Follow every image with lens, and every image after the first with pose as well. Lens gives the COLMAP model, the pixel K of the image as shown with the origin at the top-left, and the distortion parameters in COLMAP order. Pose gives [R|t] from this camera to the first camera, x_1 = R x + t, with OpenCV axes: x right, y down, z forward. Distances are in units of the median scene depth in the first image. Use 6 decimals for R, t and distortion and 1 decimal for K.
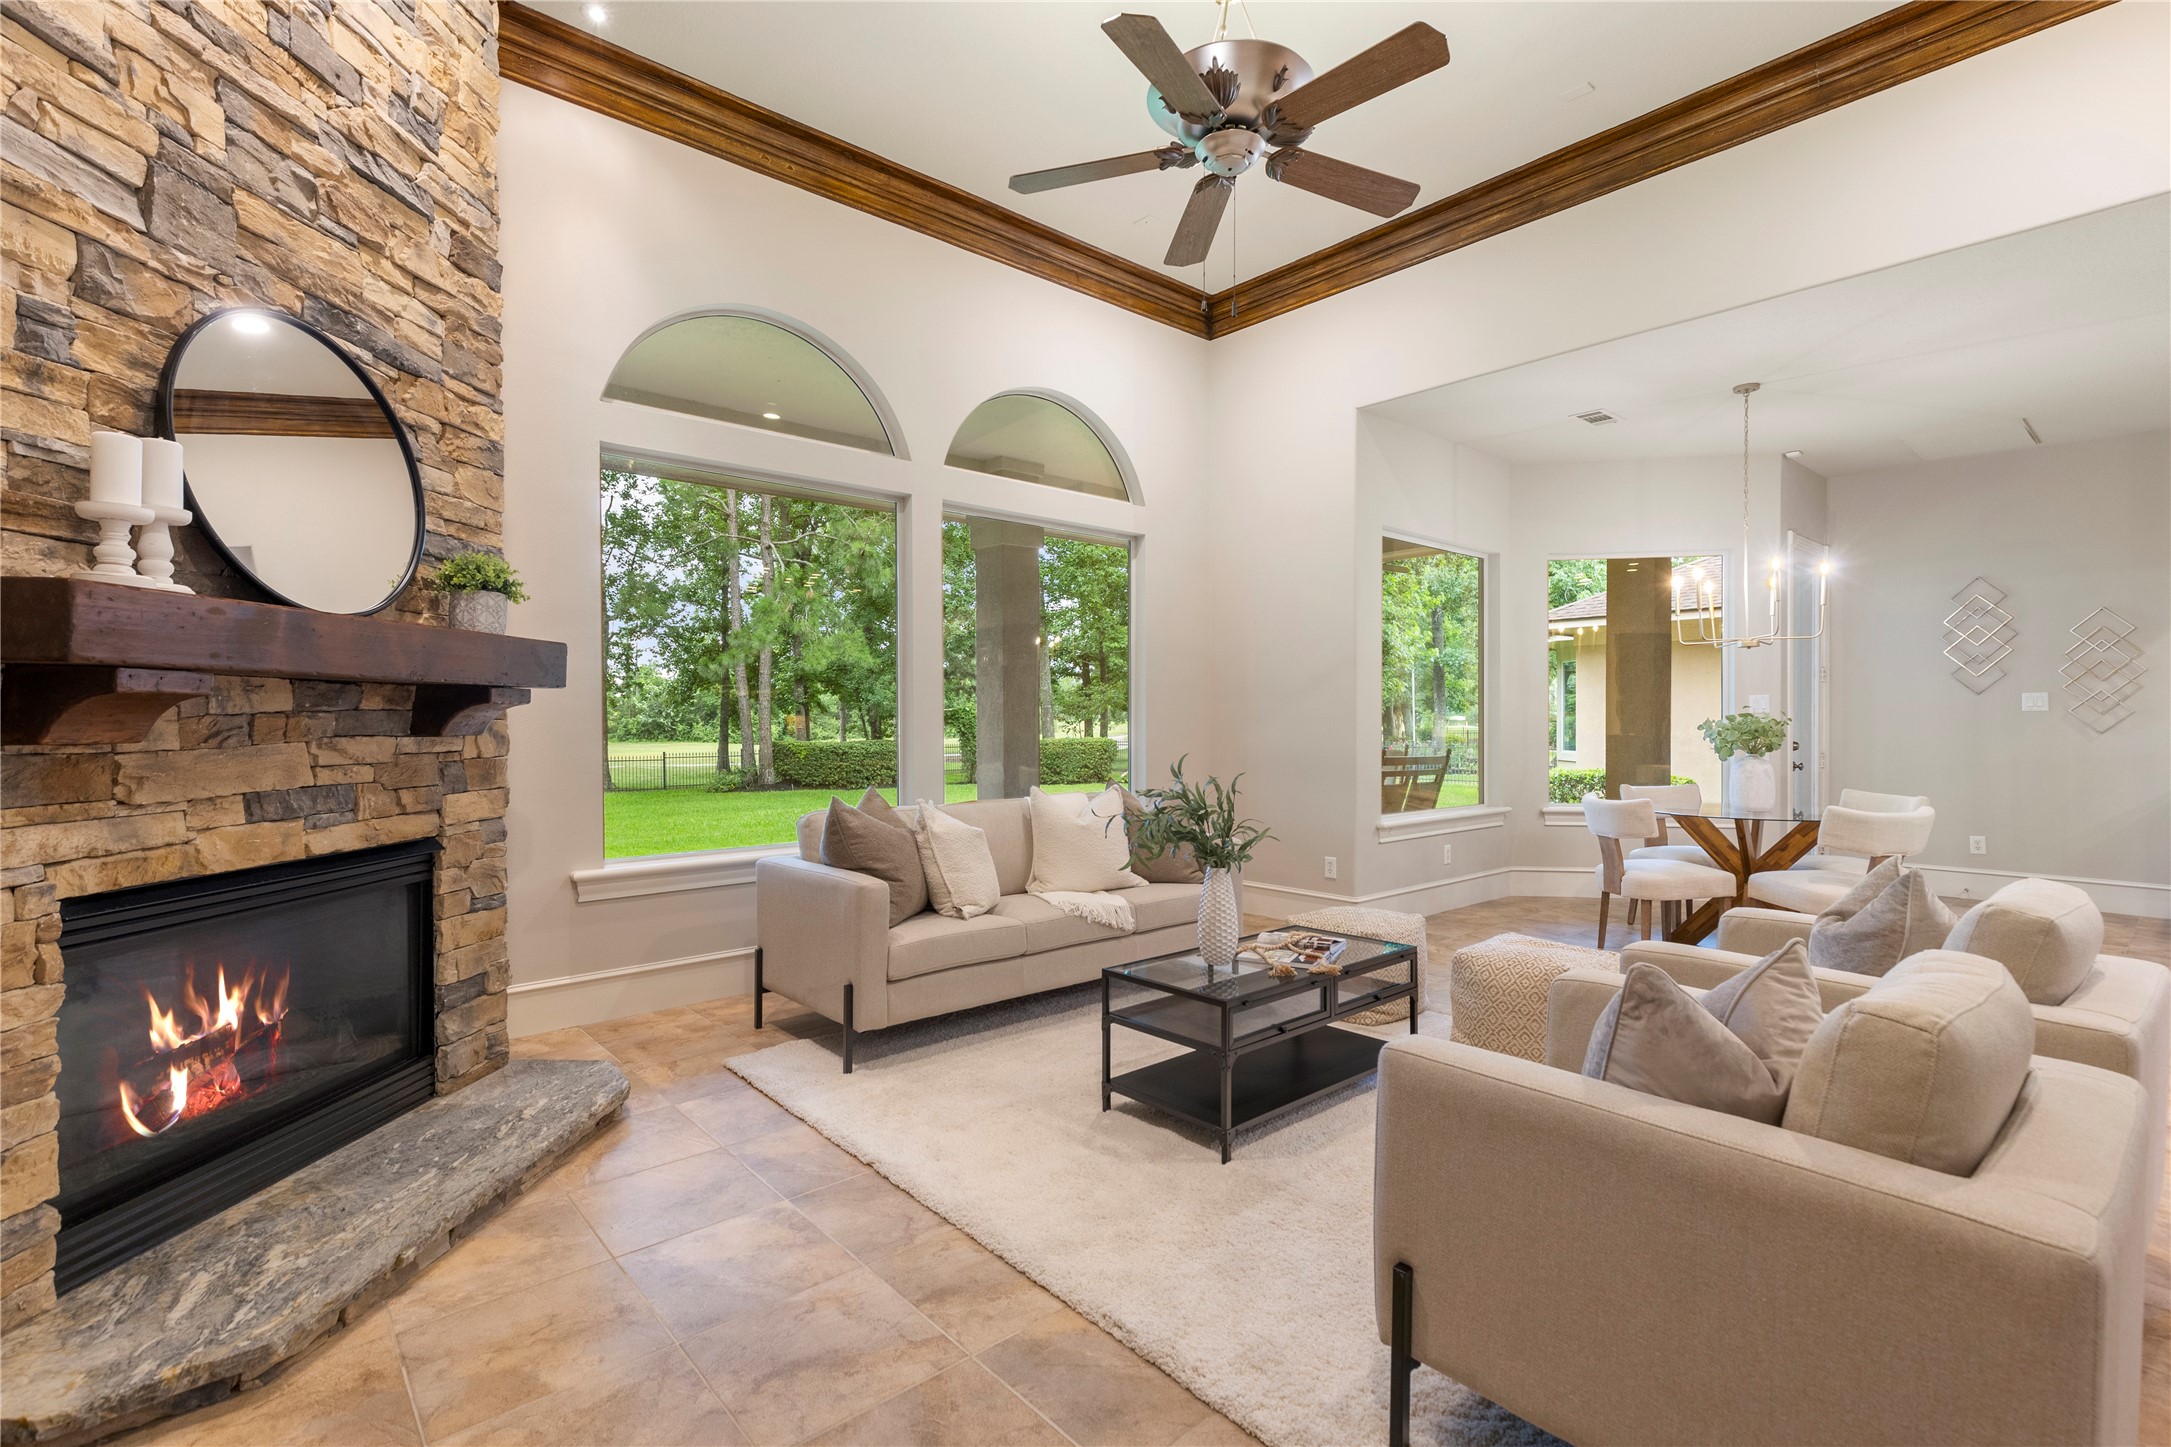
lens RADIAL K [[990.7, 0, 1085.5], [0, 990.7, 723.5], [0, 0, 1]] dist [0.002194, 0.000199]
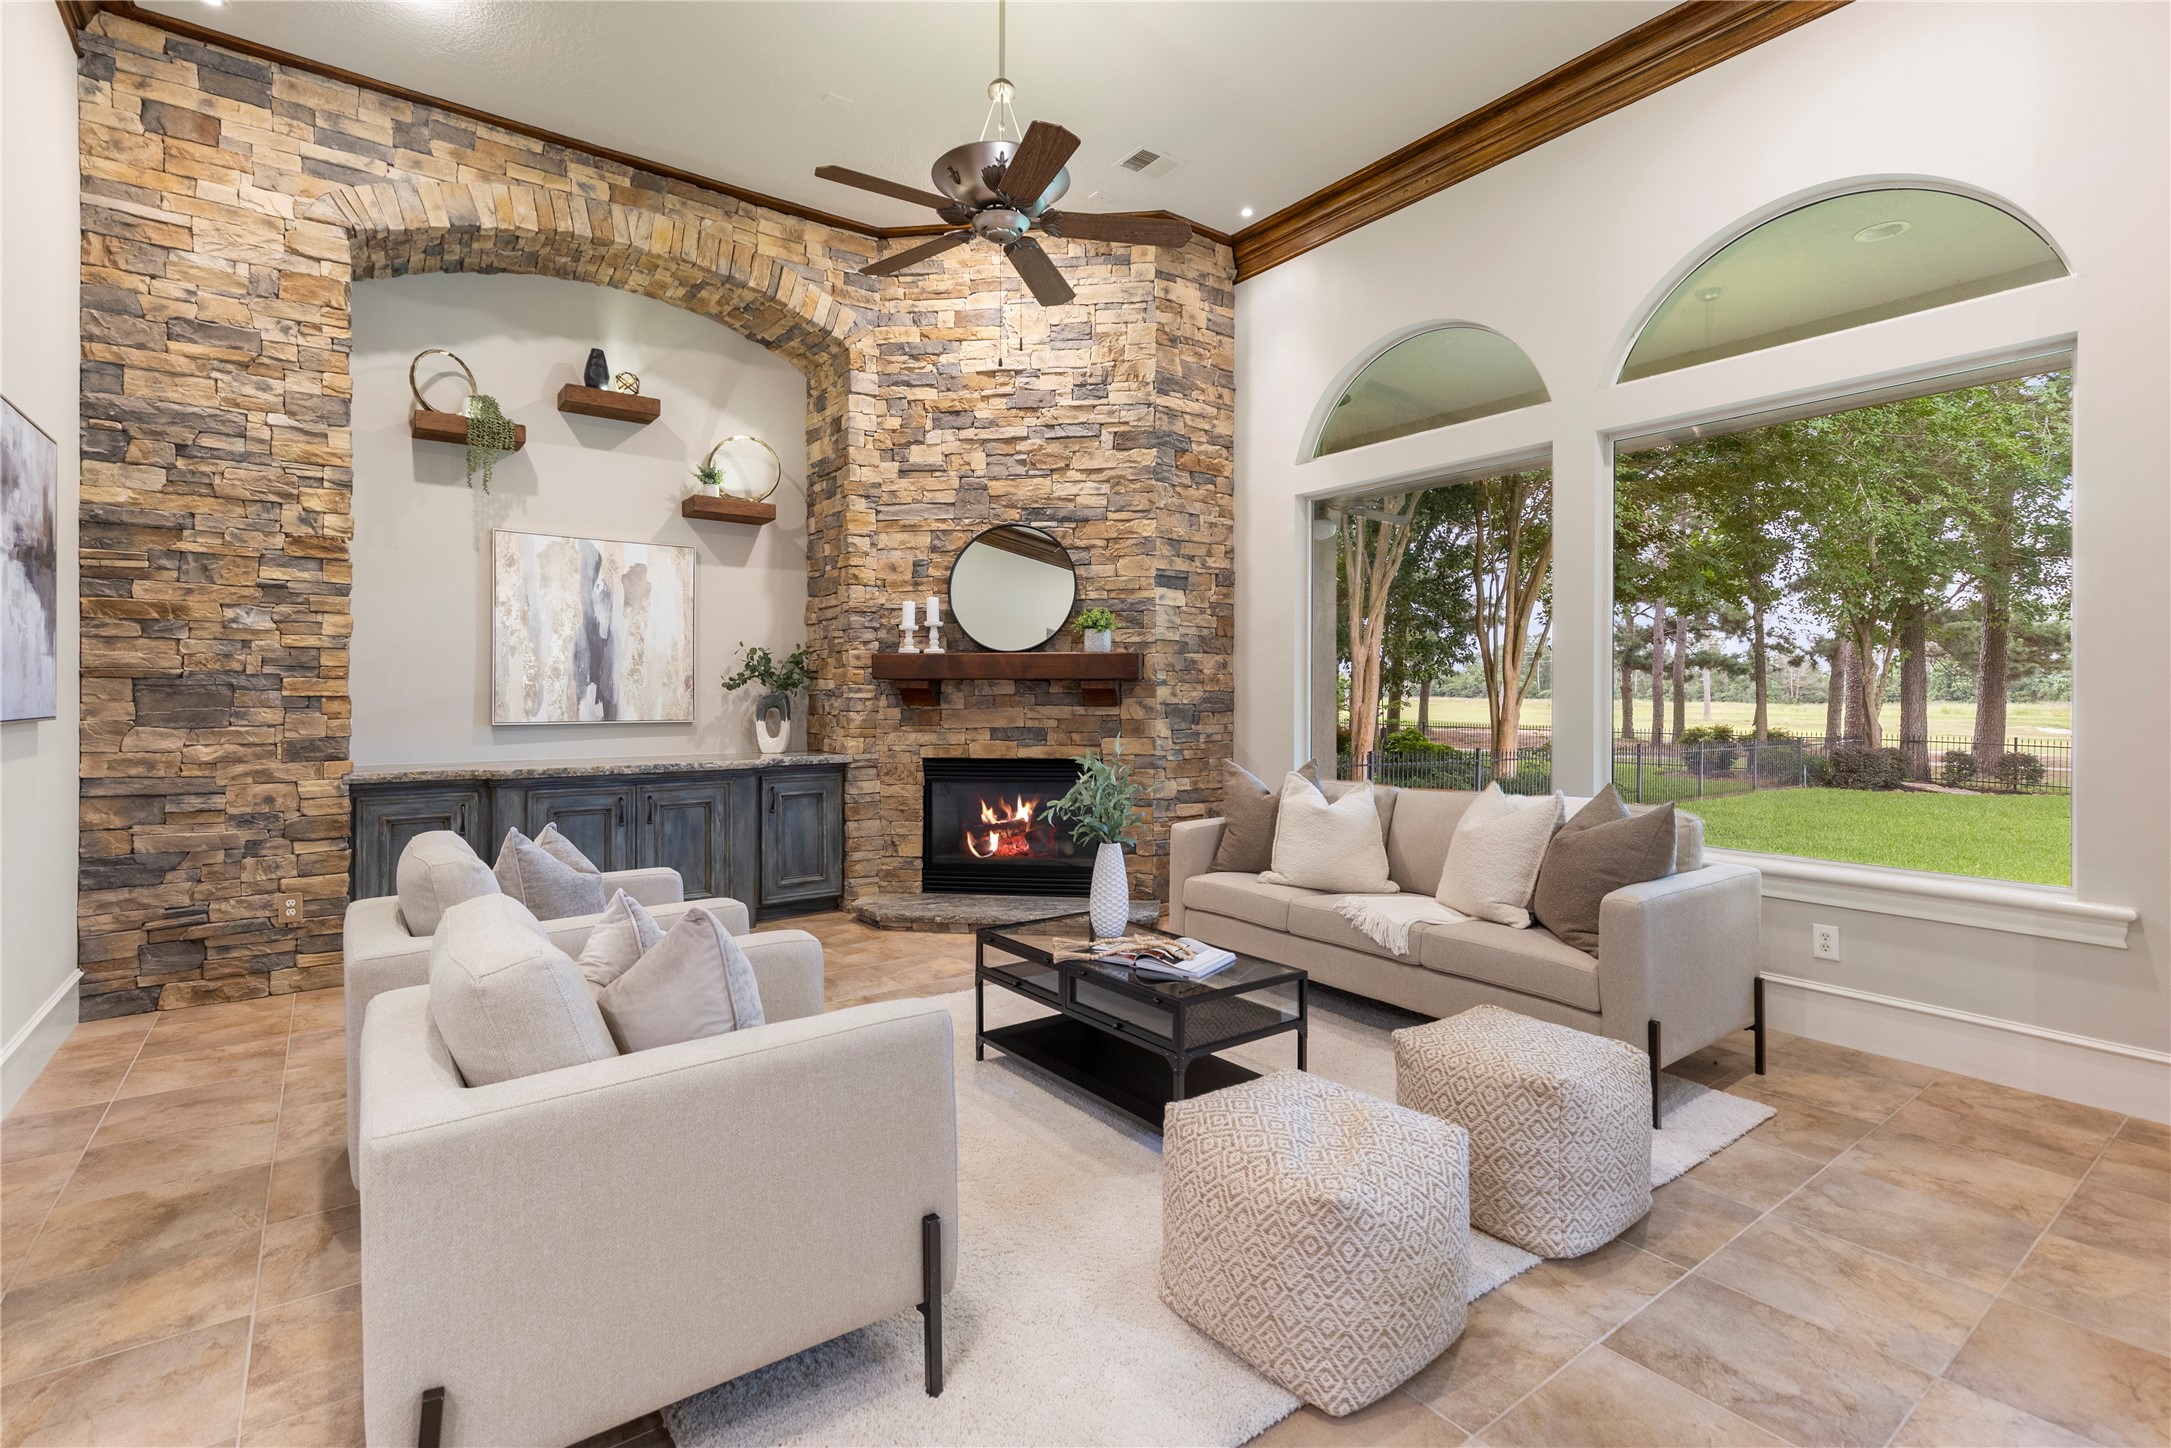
lens RADIAL K [[1000.7, 0, 1085.6], [0, 1000.7, 695.6], [0, 0, 1]] dist [0.000923, 0.000050]
pose [[-0.081776, 0.000317, -0.996651, 1.298448], [-0.006585, 0.999978, 0.000858, -0.009750], [0.996629, 0.006633, -0.081772, 1.171454]]
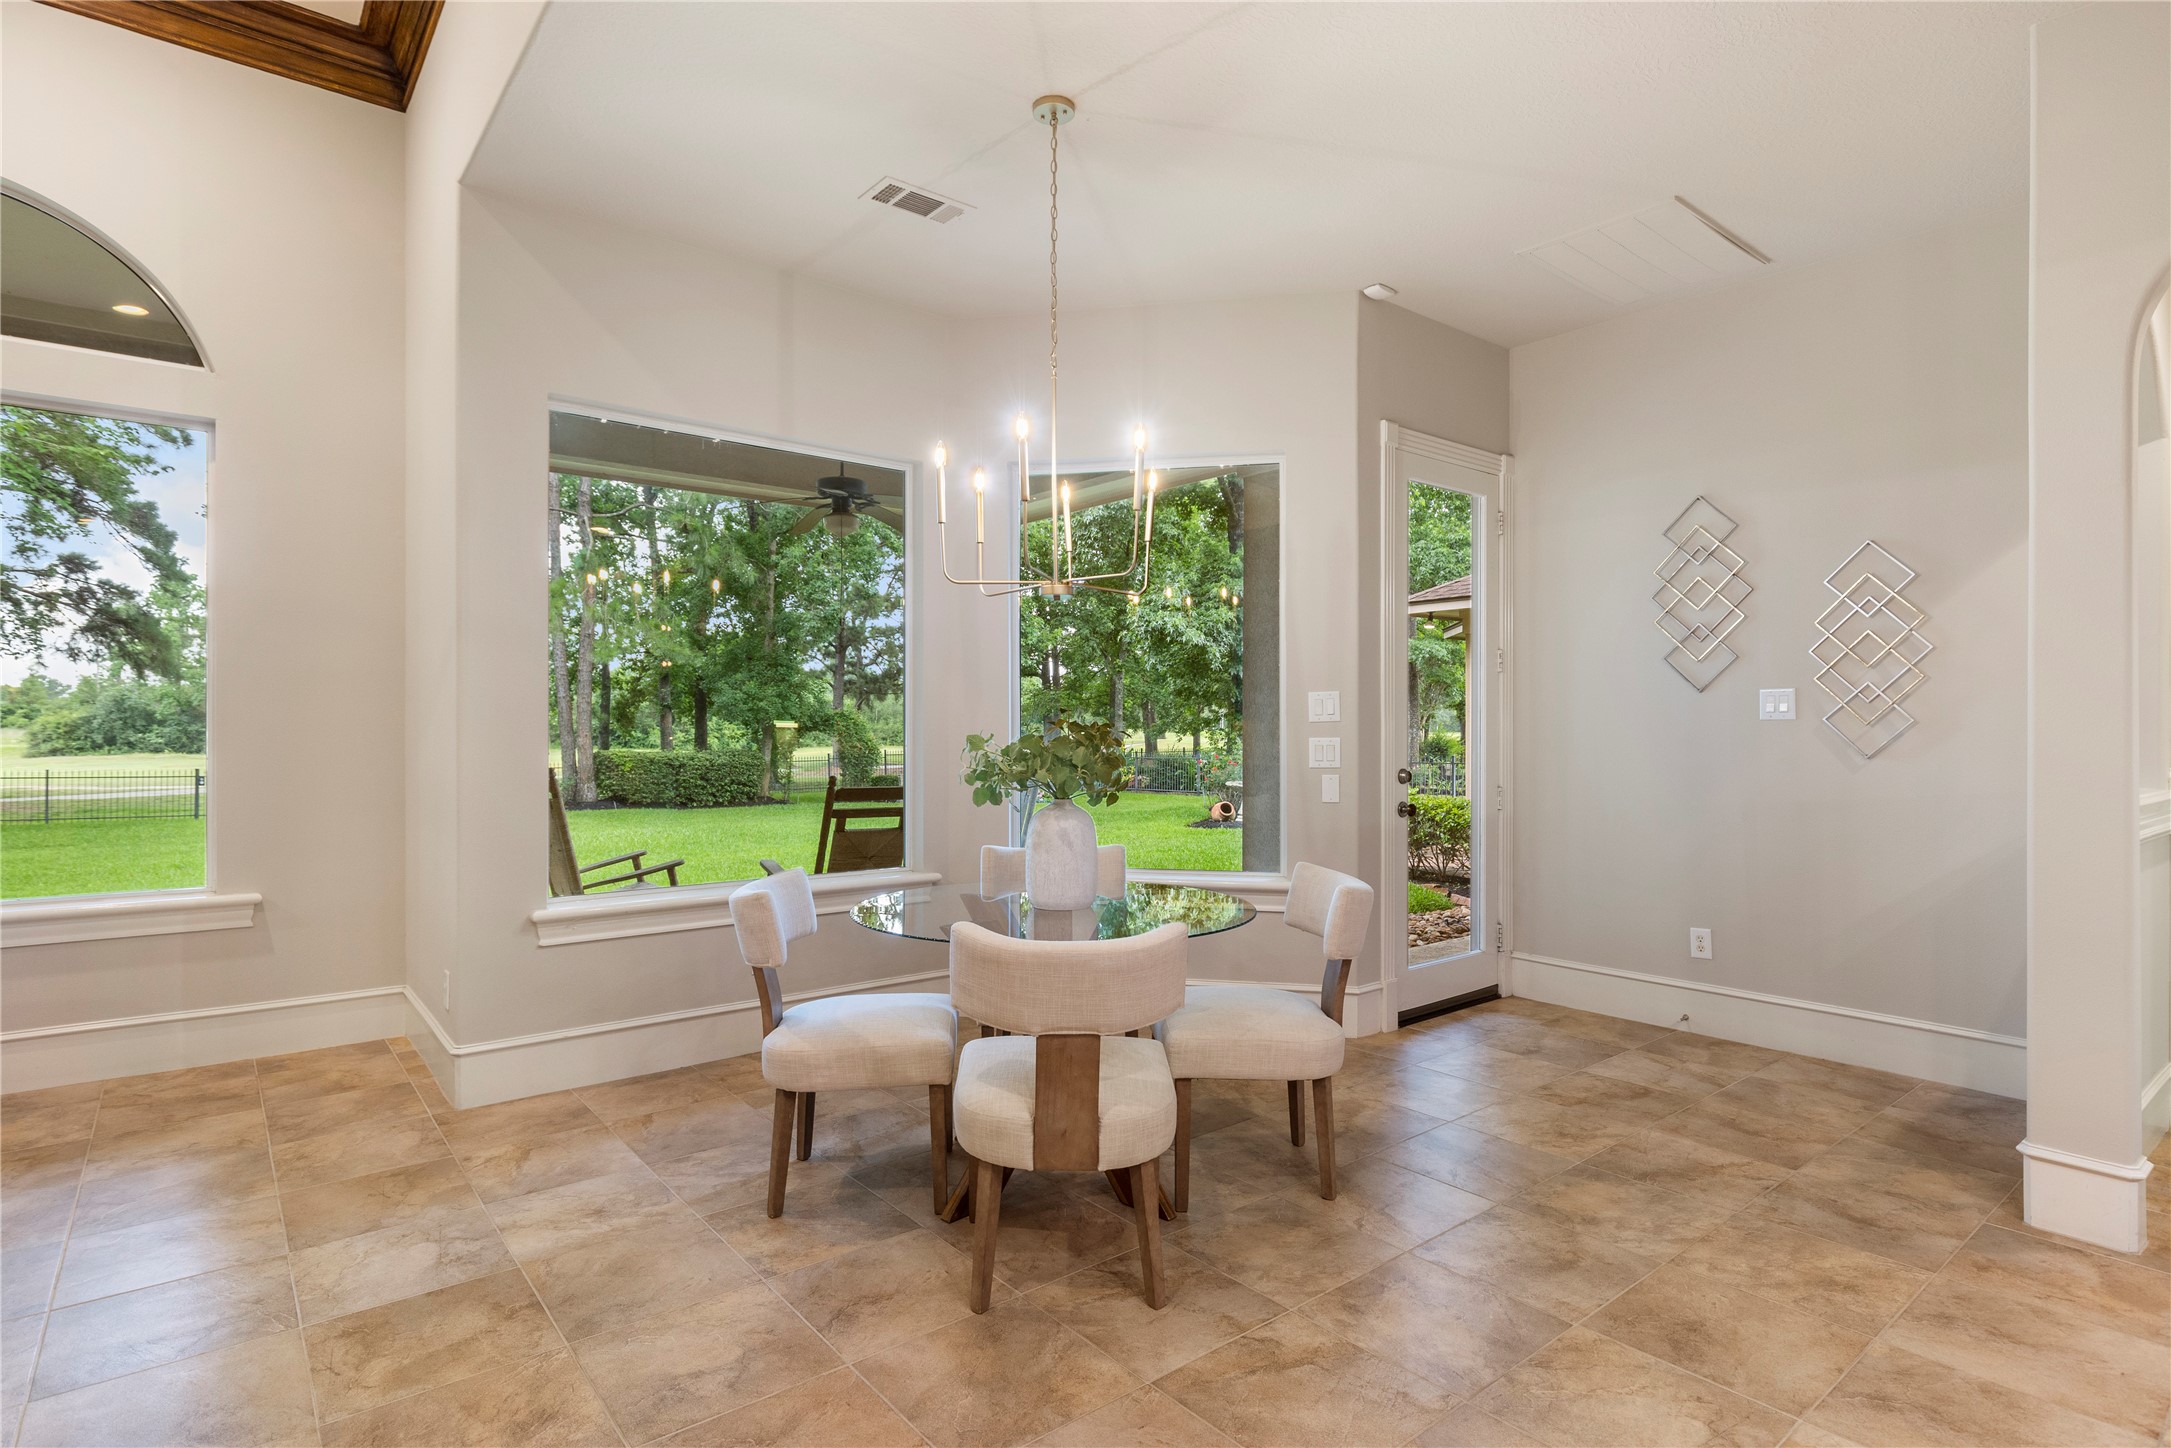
lens RADIAL K [[1089.2, 0, 1085.5], [0, 1089.2, 724.0], [0, 0, 1]] dist [0.001387, -0.000503]
pose [[0.999455, 0.002627, -0.032909, 1.302672], [-0.002843, 0.999975, -0.006522, -0.010488], [0.032891, 0.006612, 0.999437, 0.781041]]
